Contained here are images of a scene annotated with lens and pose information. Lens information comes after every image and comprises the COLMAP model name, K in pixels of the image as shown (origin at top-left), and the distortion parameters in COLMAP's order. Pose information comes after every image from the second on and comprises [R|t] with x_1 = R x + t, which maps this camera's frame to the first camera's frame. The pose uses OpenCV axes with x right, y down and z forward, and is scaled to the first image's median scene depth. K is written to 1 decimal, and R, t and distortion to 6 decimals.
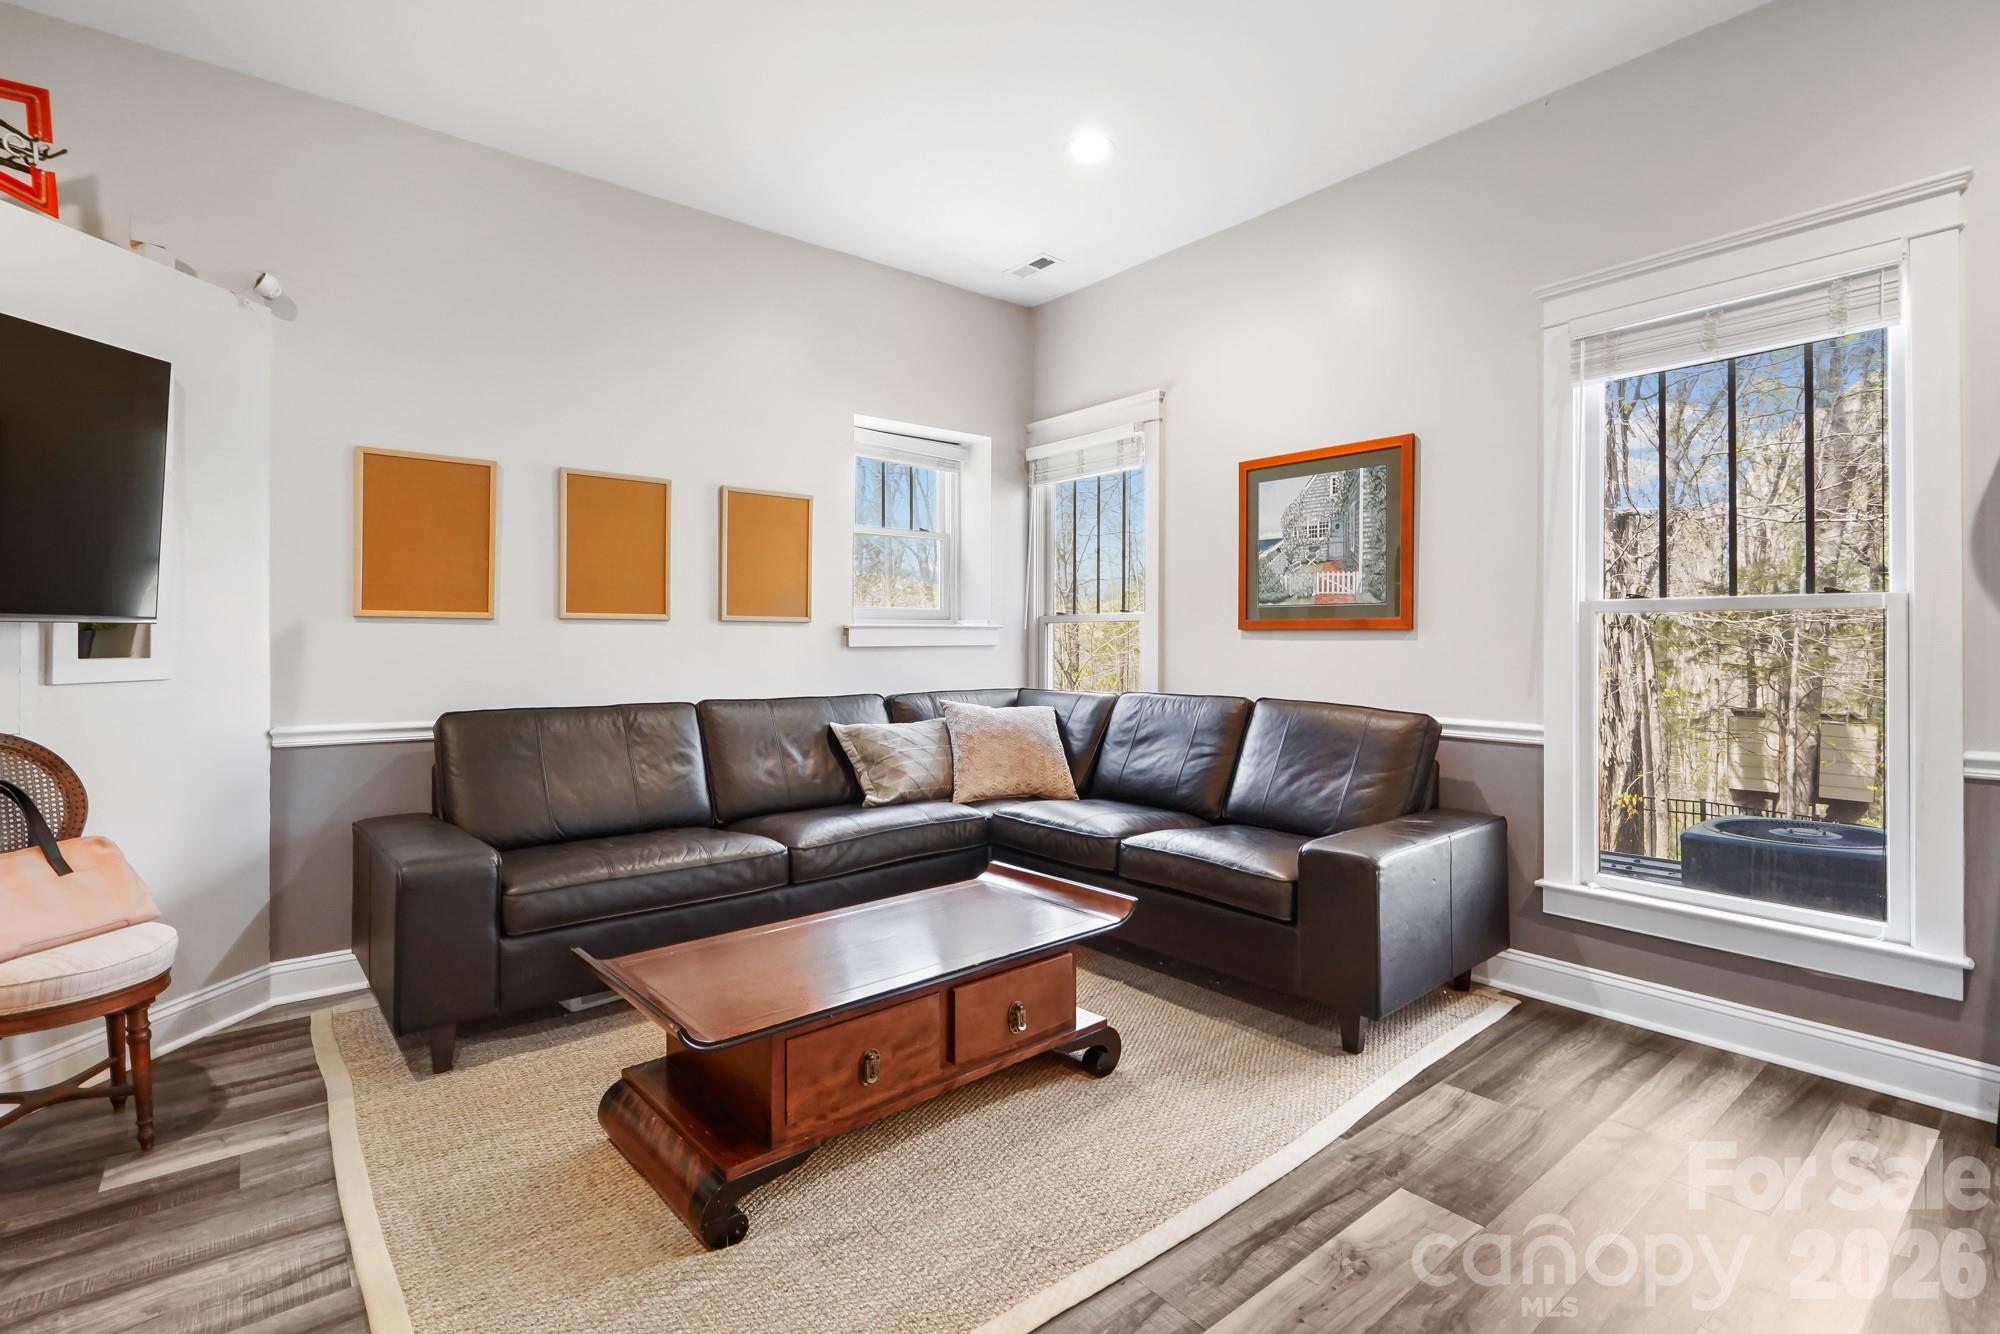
lens RADIAL K [[925.9, 0, 993.7], [0, 925.9, 634.3], [0, 0, 1]] dist [-0.000416, 0.000636]
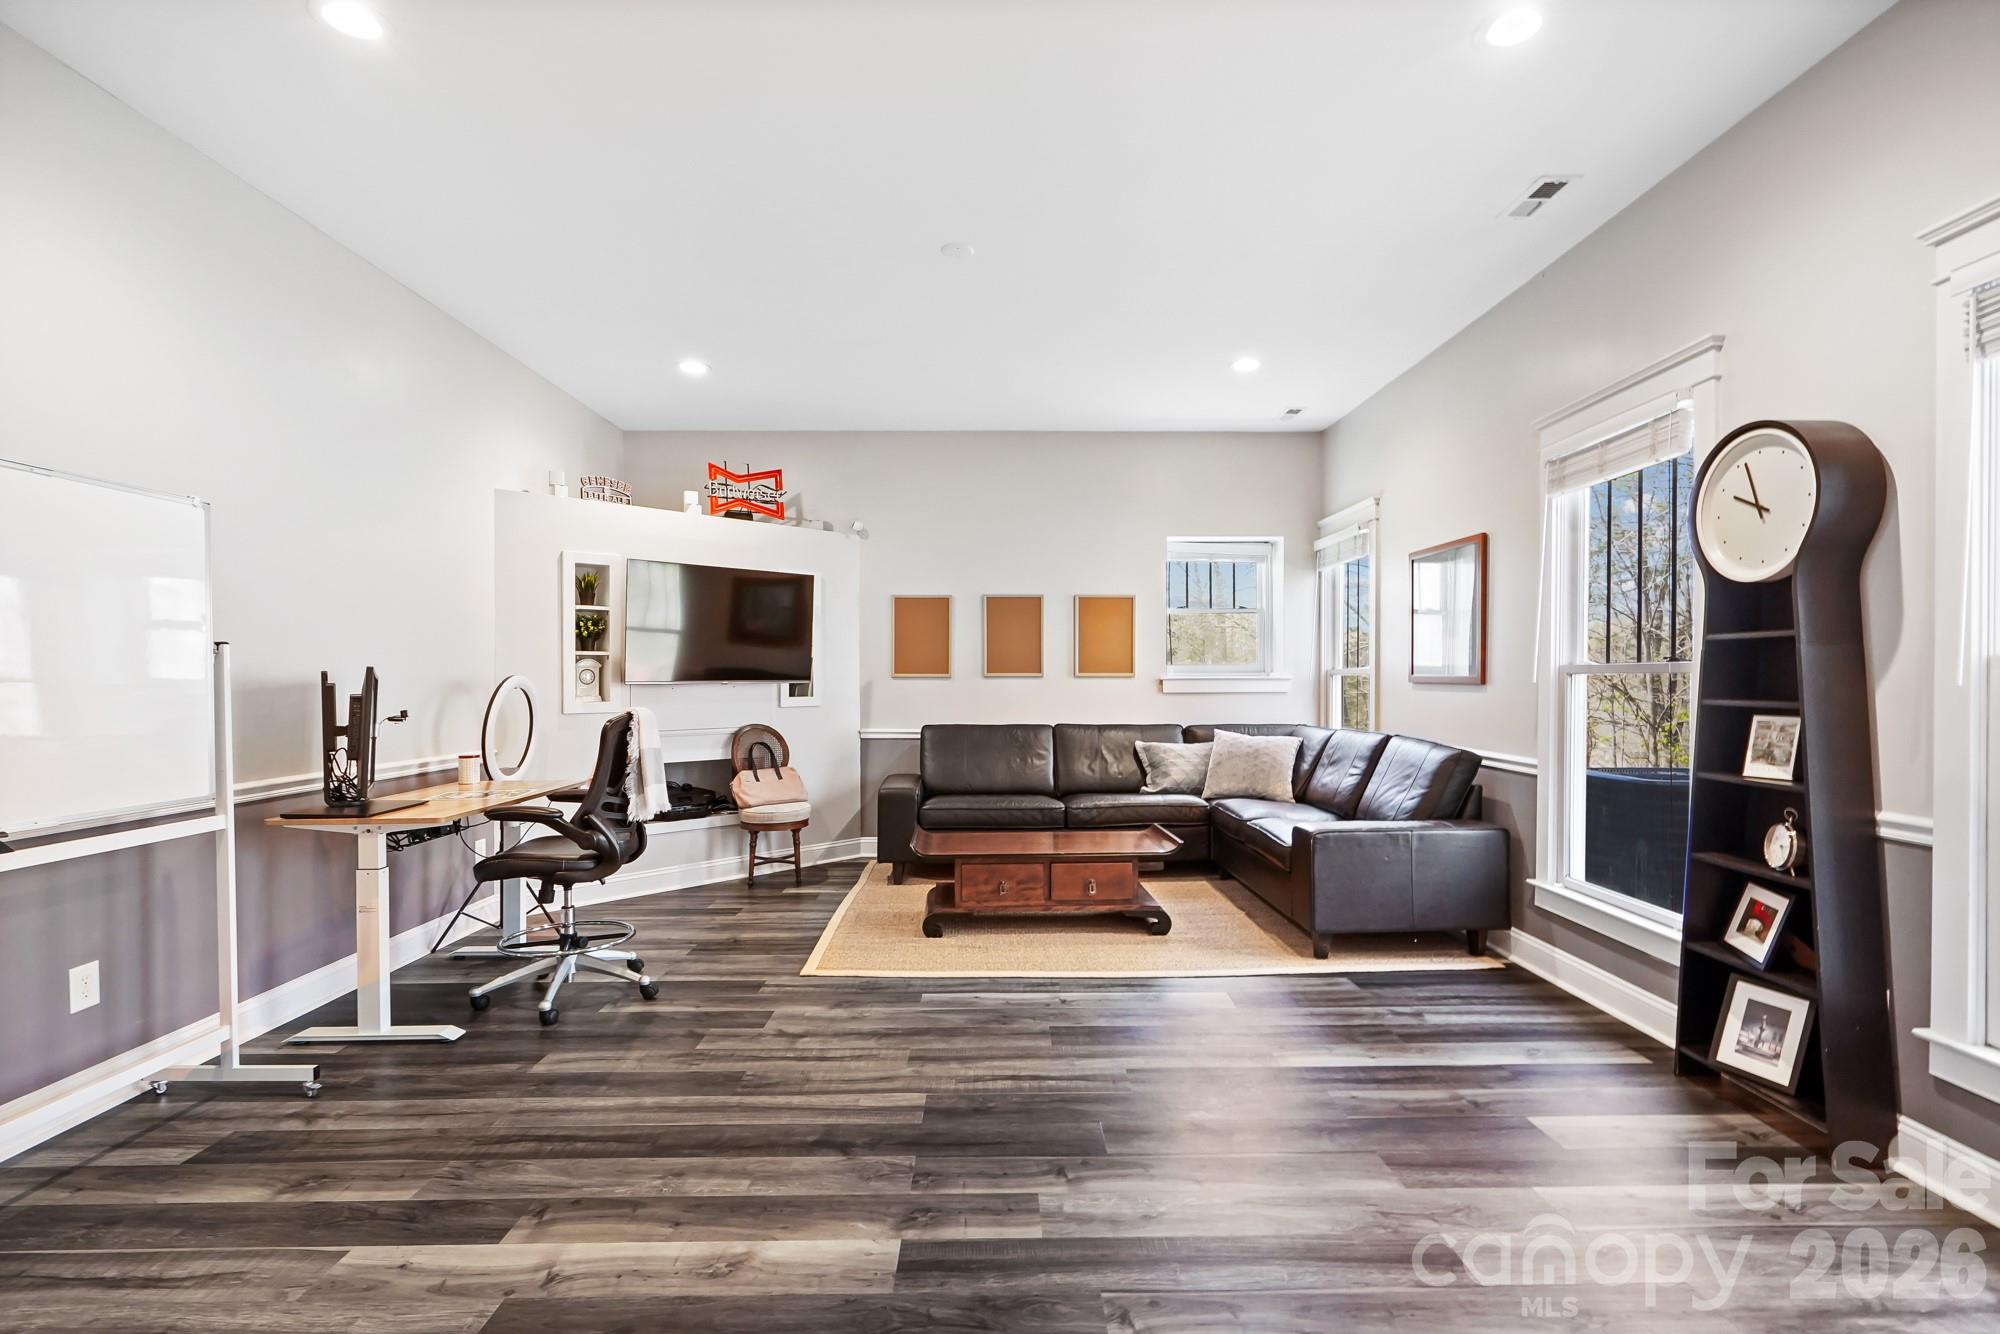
lens RADIAL K [[925.9, 0, 1004.1], [0, 925.9, 673.7], [0, 0, 1]] dist [-0.000416, 0.000636]
pose [[0.781679, -0.004624, -0.623663, 0.790038], [0.006739, 0.999977, 0.001032, -0.027814], [0.623644, -0.005010, 0.781692, -0.456700]]
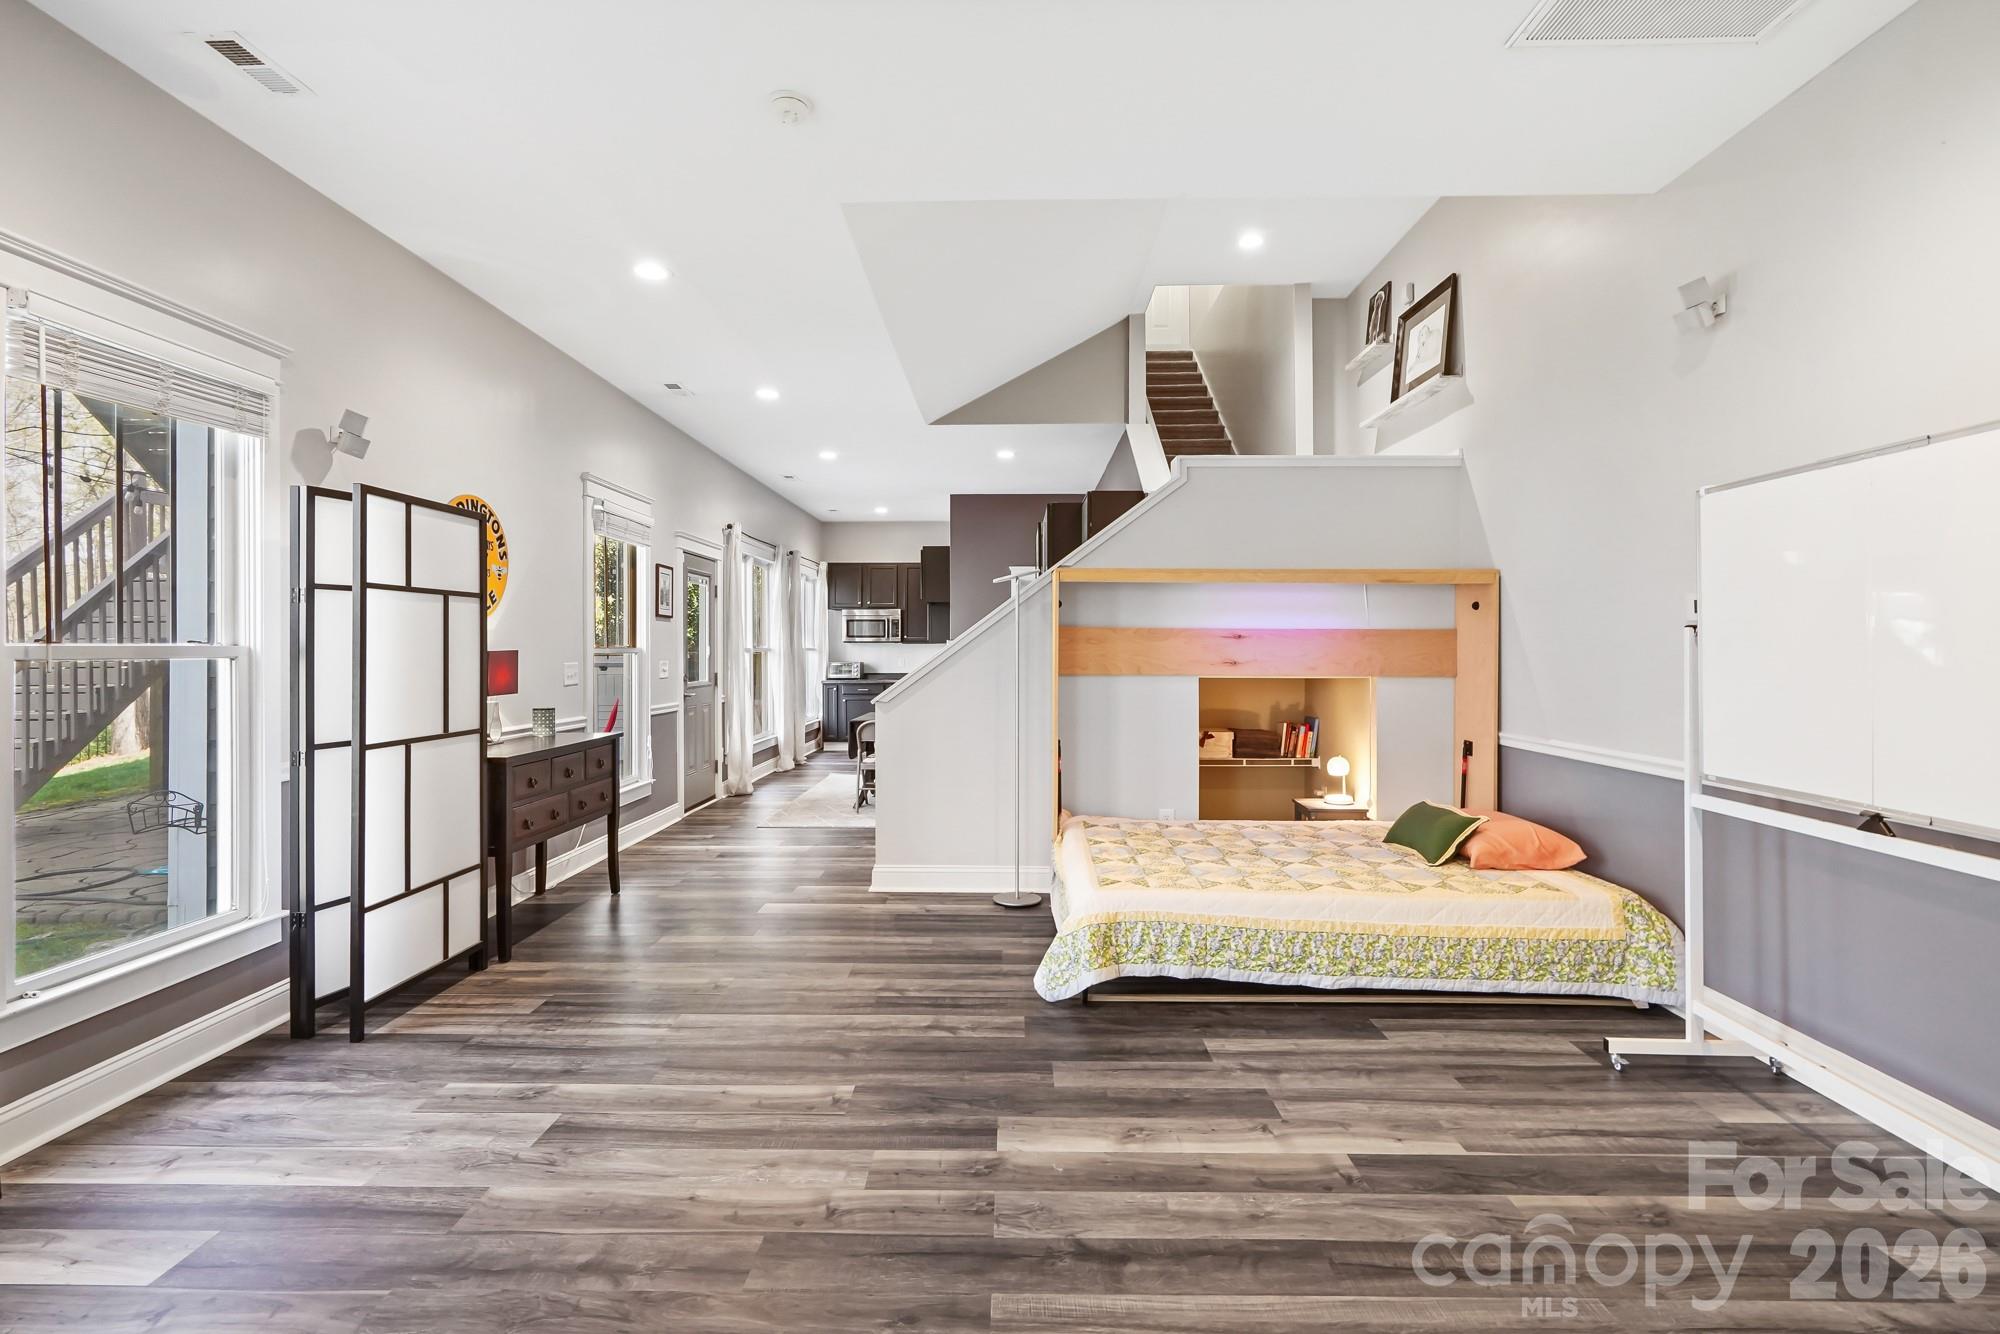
lens RADIAL K [[925.9, 0, 999.2], [0, 925.9, 645.6], [0, 0, 1]] dist [-0.000416, 0.000636]
pose [[-0.768291, 0.002208, 0.640097, -0.166990], [-0.002979, 0.999971, -0.007024, -0.033966], [-0.640094, -0.007303, -0.768262, 0.594600]]
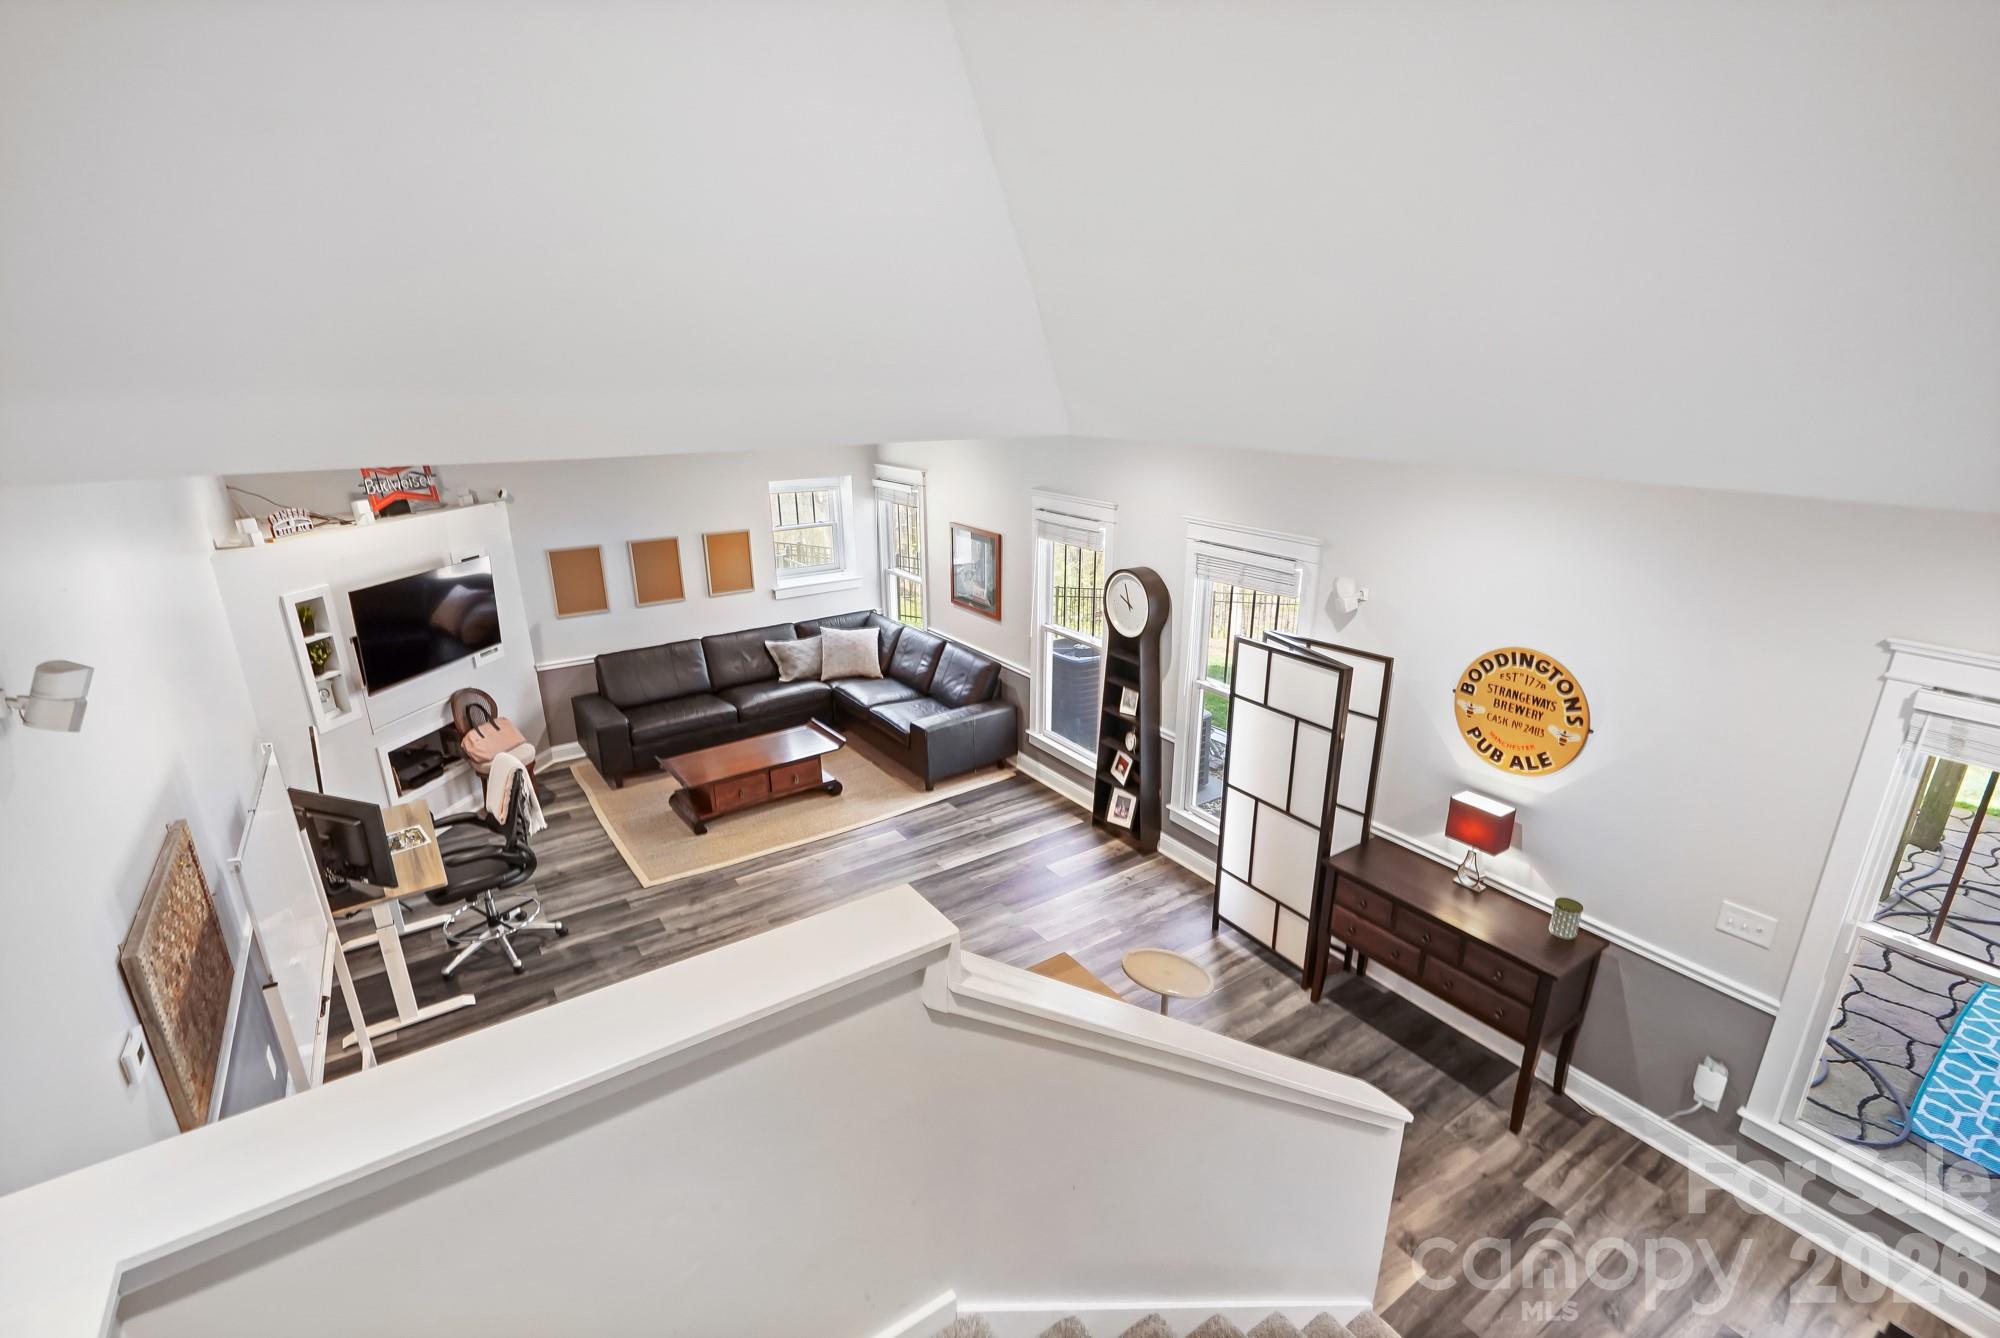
lens RADIAL K [[925.9, 0, 1004.2], [0, 925.9, 684.5], [0, 0, 1]] dist [-0.000416, 0.000636]
pose [[0.995951, 0.018657, -0.087936, 0.715695], [0.011914, 0.942200, 0.334840, -0.662449], [0.089101, -0.334533, 0.938163, -1.264388]]
